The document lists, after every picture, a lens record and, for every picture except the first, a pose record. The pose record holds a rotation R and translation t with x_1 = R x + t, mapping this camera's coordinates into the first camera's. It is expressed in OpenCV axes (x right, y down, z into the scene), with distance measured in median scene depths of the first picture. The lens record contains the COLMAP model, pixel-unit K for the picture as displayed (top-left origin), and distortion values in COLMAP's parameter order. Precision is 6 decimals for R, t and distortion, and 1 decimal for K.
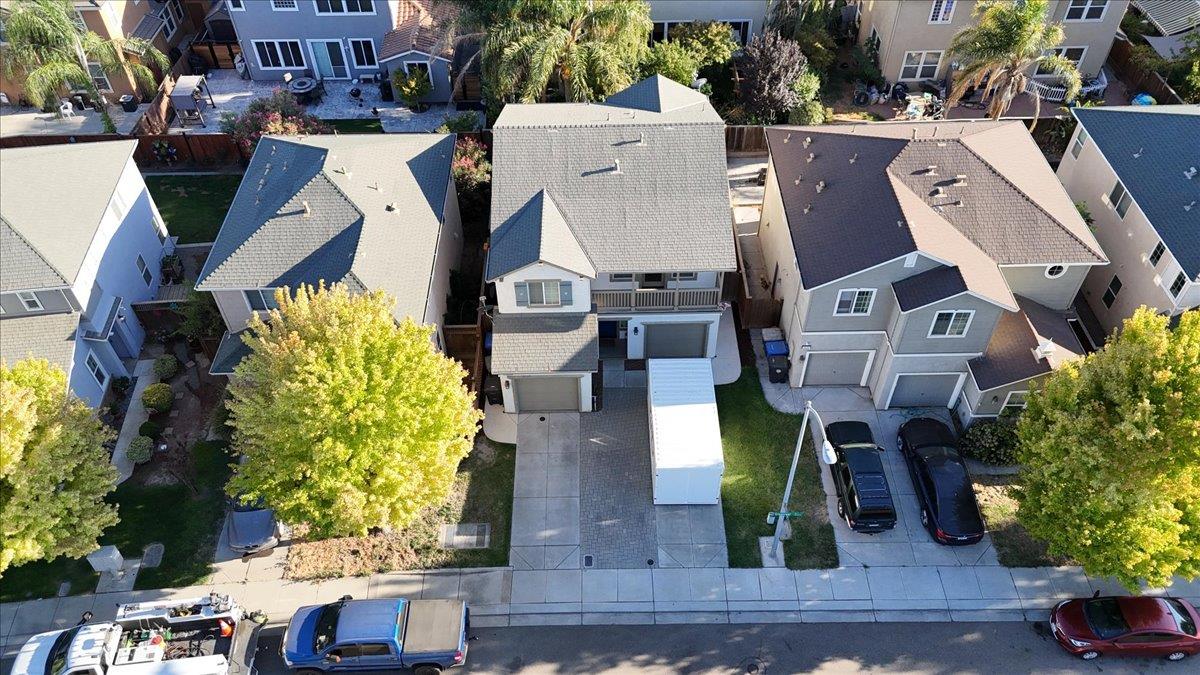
lens RADIAL K [[888.9, 0, 612.2], [0, 888.9, 336.6], [0, 0, 1]] dist [0.056893, -0.048617]
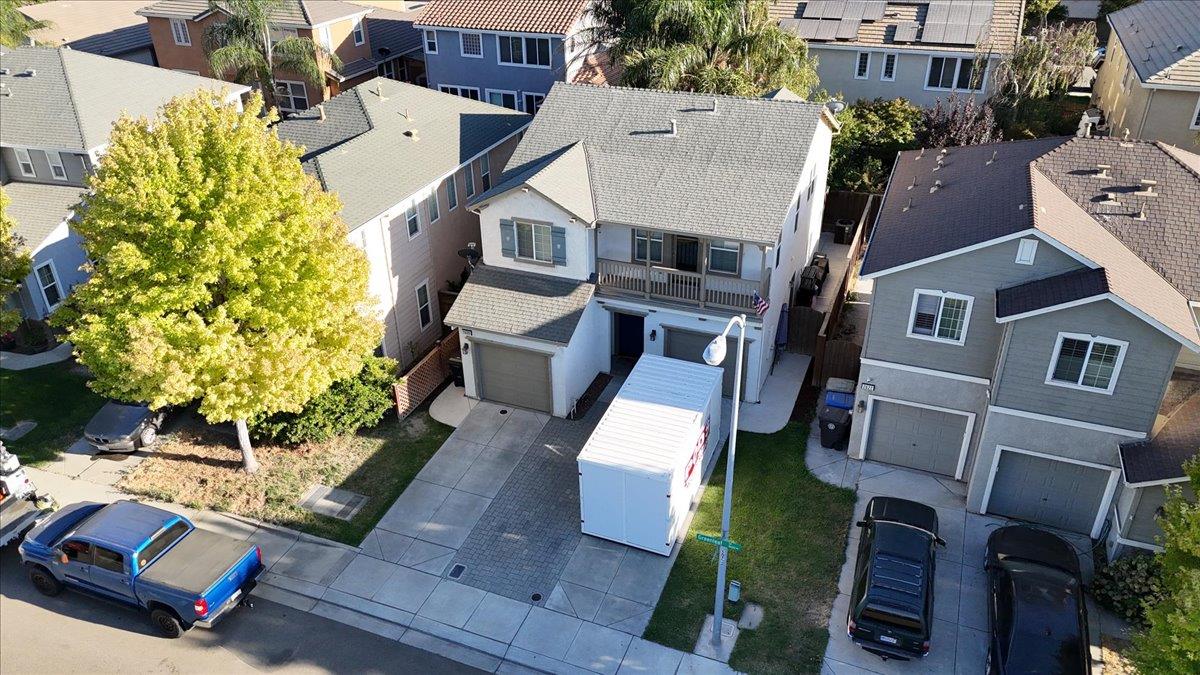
lens RADIAL K [[888.9, 0, 610.4], [0, 888.9, 340.9], [0, 0, 1]] dist [0.056893, -0.048617]
pose [[0.925864, 0.182696, -0.330754, 0.261589], [-0.268100, 0.934461, -0.234318, 0.198696], [0.266267, 0.305622, 0.914165, 0.311921]]
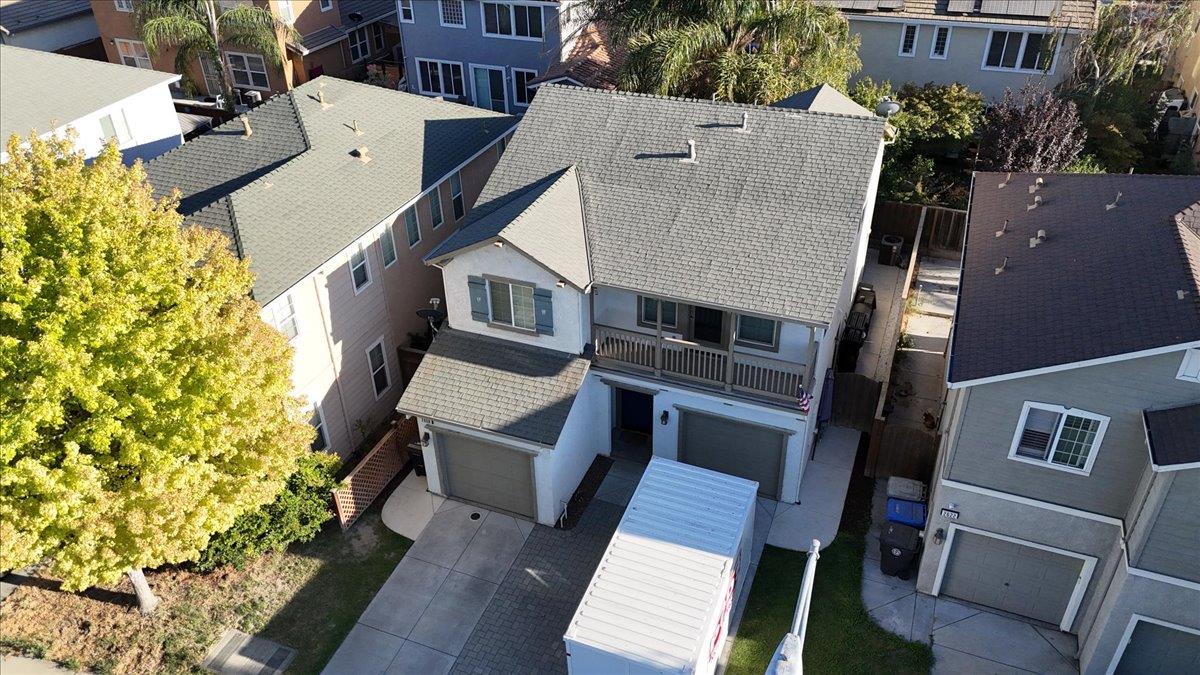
lens RADIAL K [[888.9, 0, 606.8], [0, 888.9, 335.2], [0, 0, 1]] dist [0.056893, -0.048617]
pose [[0.923238, 0.201197, -0.327340, 0.187652], [-0.269771, 0.946070, -0.179372, 0.063007], [0.273598, 0.253910, 0.927725, 0.441294]]
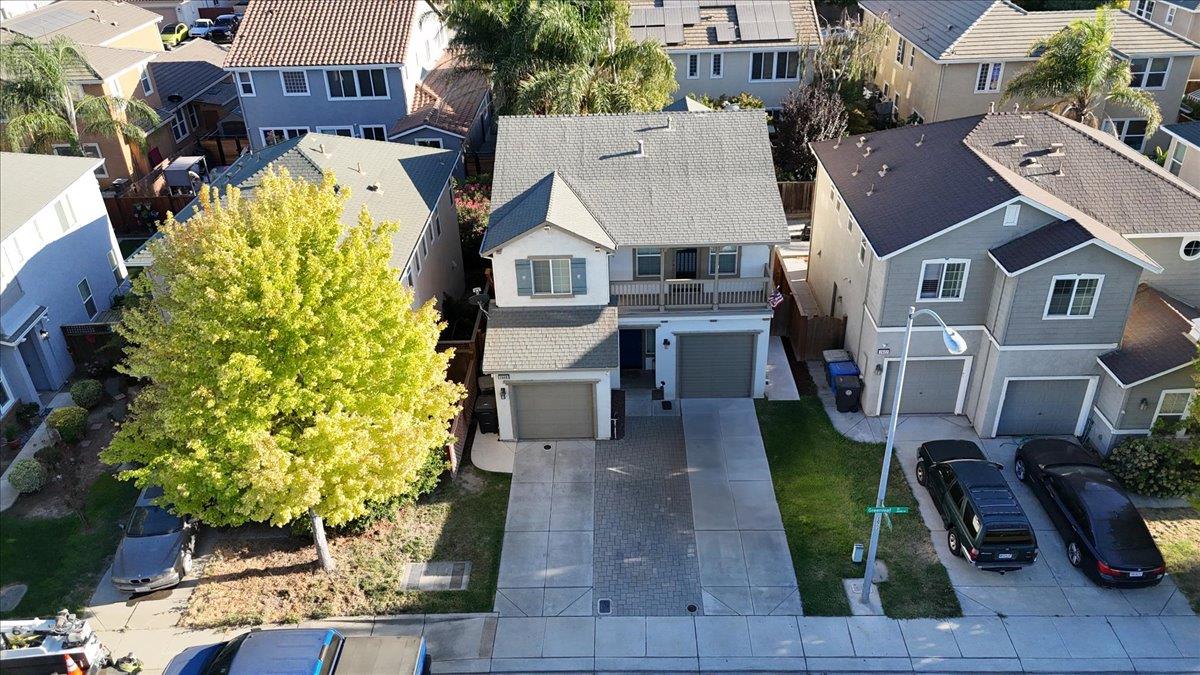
lens RADIAL K [[888.9, 0, 609.5], [0, 888.9, 336.4], [0, 0, 1]] dist [0.056893, -0.048617]
pose [[0.999452, -0.006647, -0.032426, 0.001688], [-0.002641, 0.960492, -0.278295, 0.224765], [0.032995, 0.278228, 0.959948, 0.235611]]
